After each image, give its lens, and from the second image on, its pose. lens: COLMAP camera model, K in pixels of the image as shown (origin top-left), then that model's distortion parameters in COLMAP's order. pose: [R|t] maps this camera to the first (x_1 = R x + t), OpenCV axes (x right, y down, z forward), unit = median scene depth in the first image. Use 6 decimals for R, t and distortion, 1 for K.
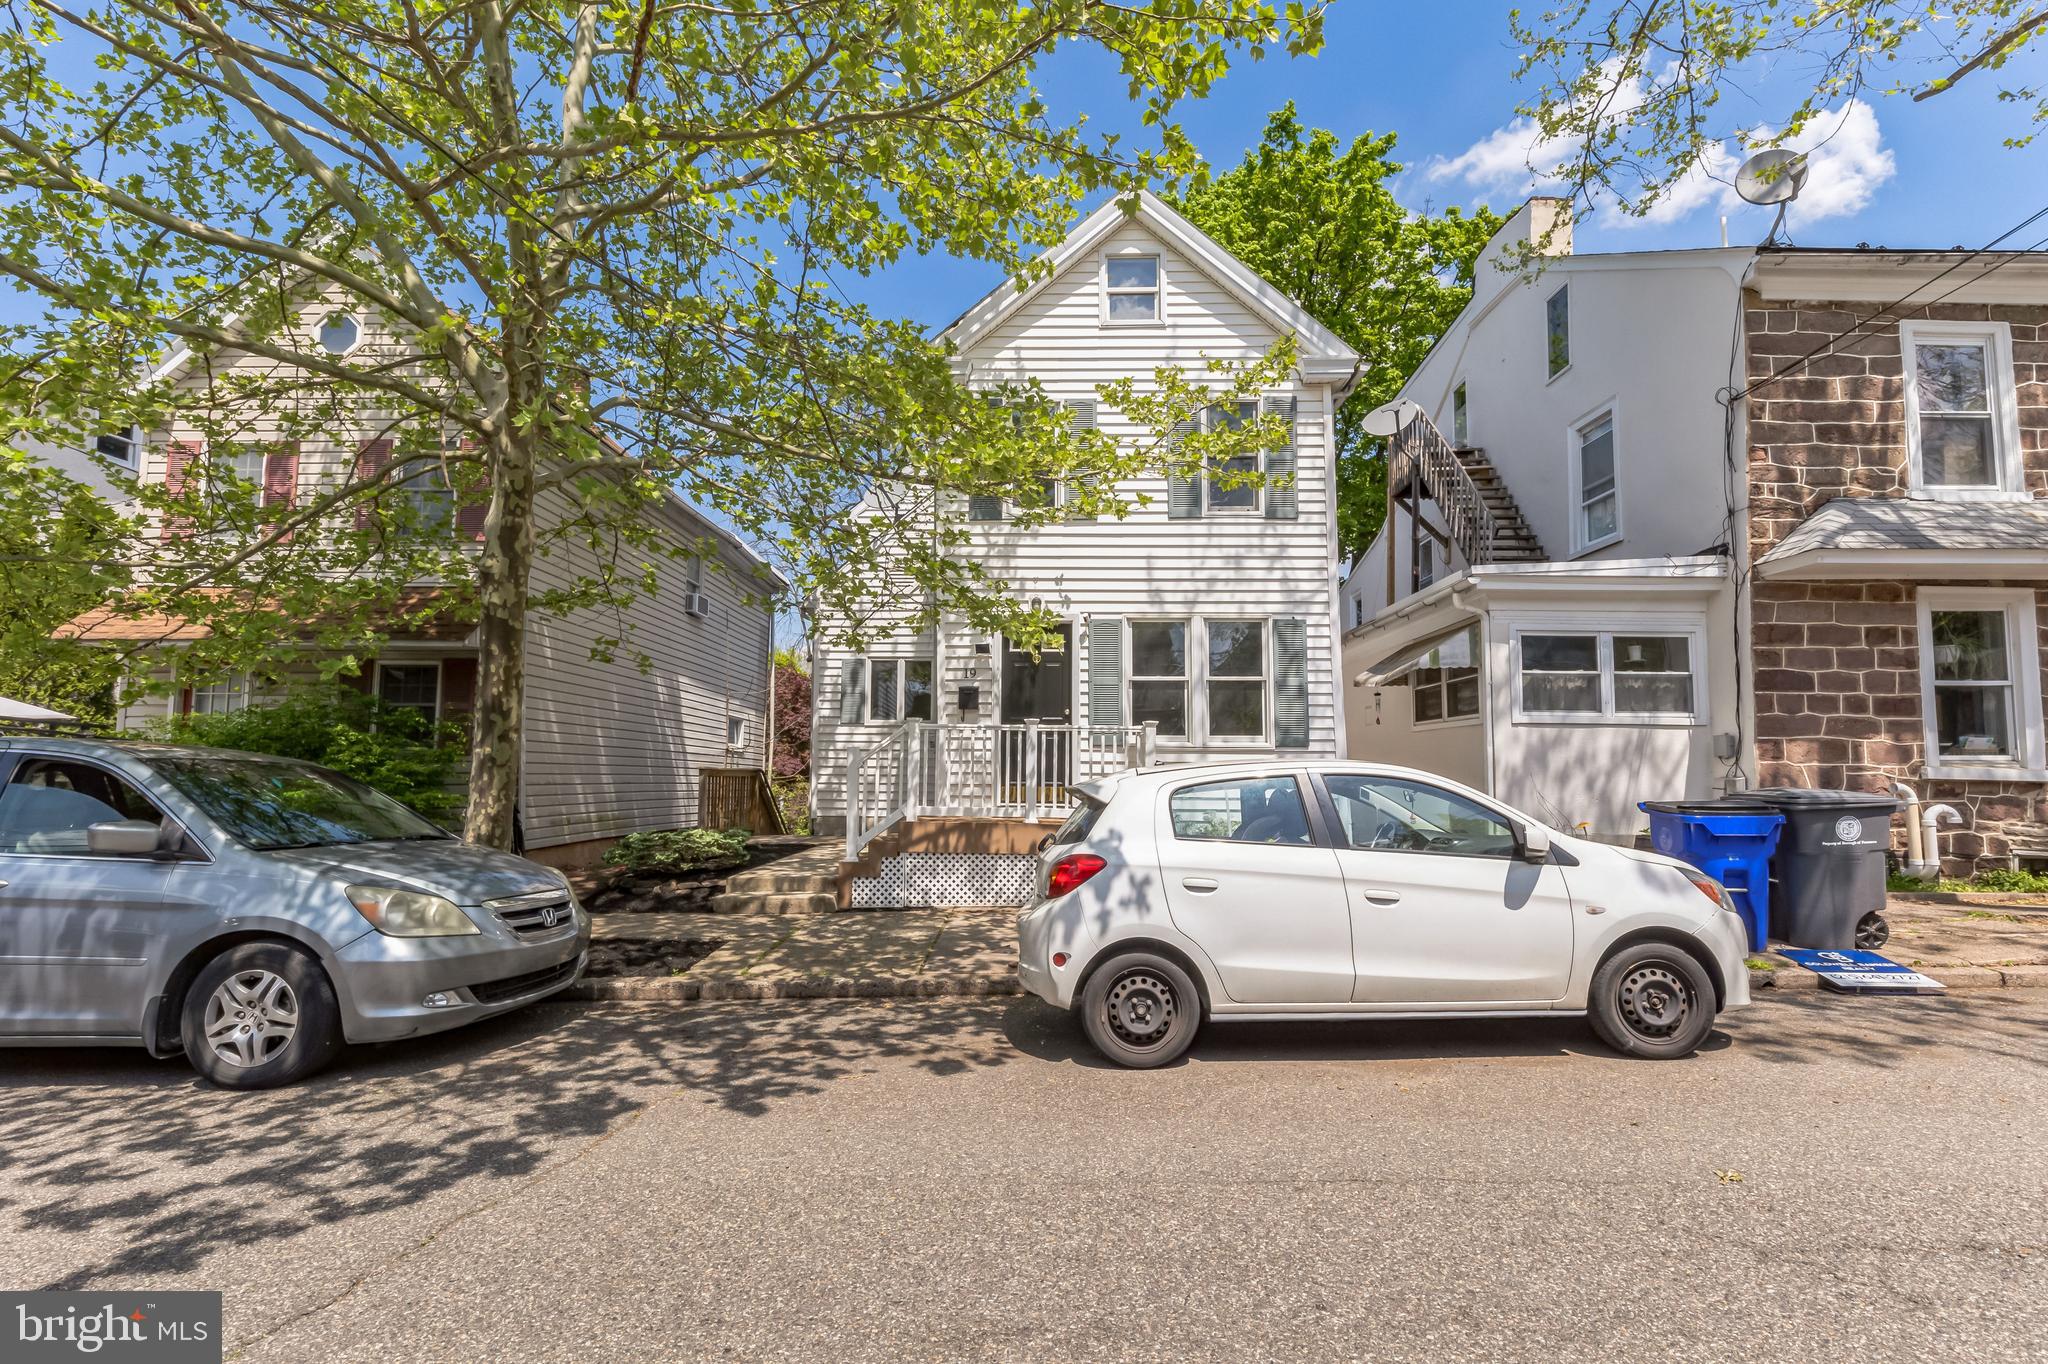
lens RADIAL K [[932.3, 0, 1030.0], [0, 932.3, 714.1], [0, 0, 1]] dist [-0.002036, -0.000436]
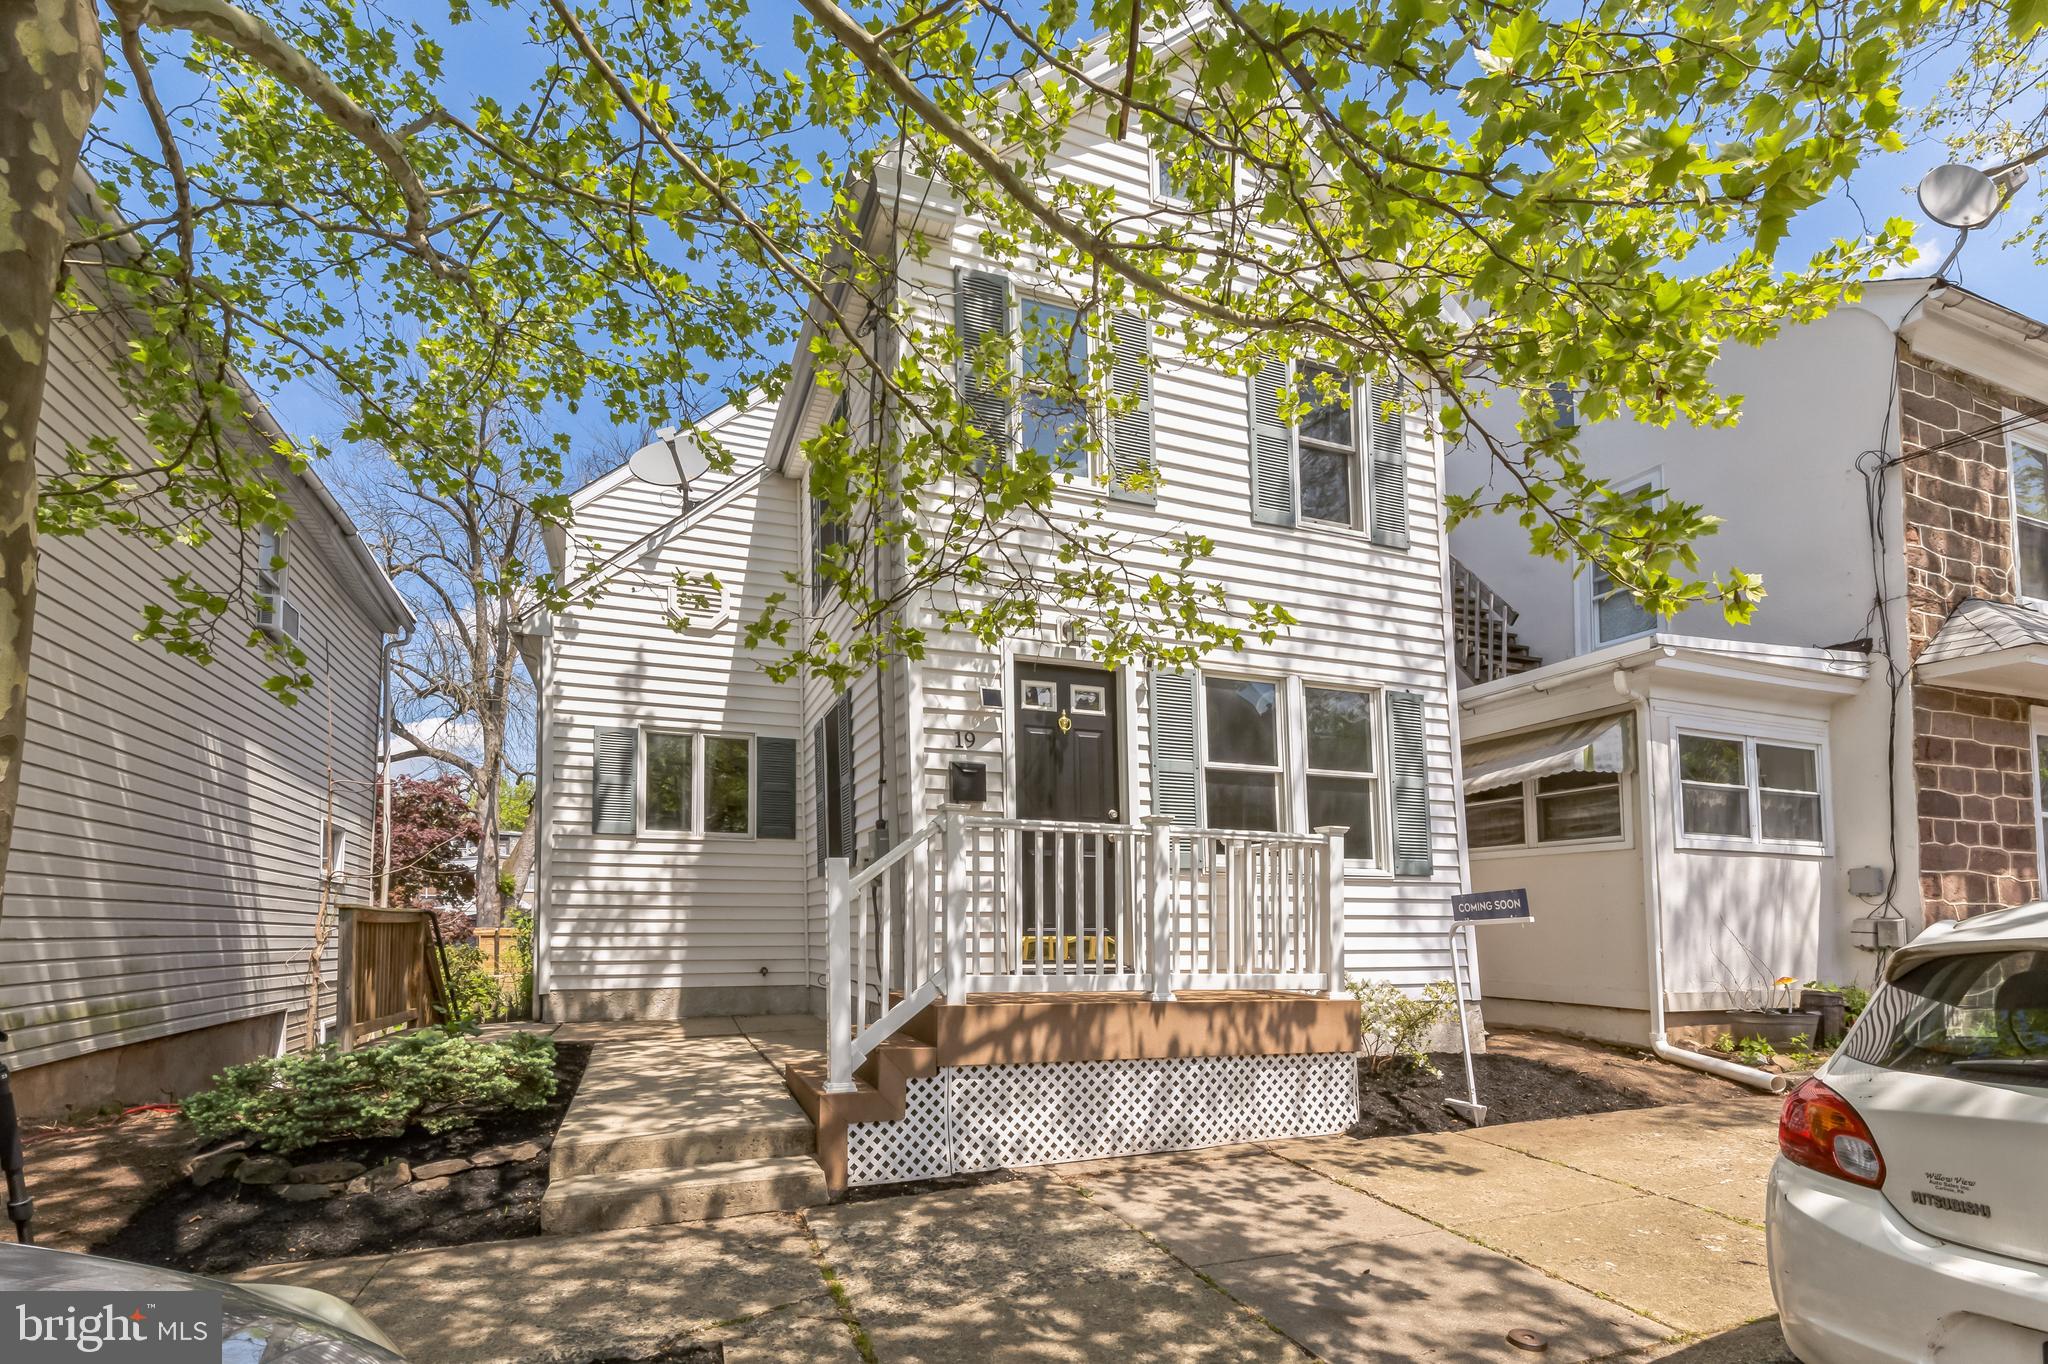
lens RADIAL K [[988.2, 0, 1010.9], [0, 988.2, 879.8], [0, 0, 1]] dist [-0.001229, 0.001065]
pose [[0.922789, 0.013814, 0.385059, -0.293839], [-0.021998, 0.999616, 0.016855, 0.034038], [-0.384678, -0.024024, 0.922738, 0.463784]]
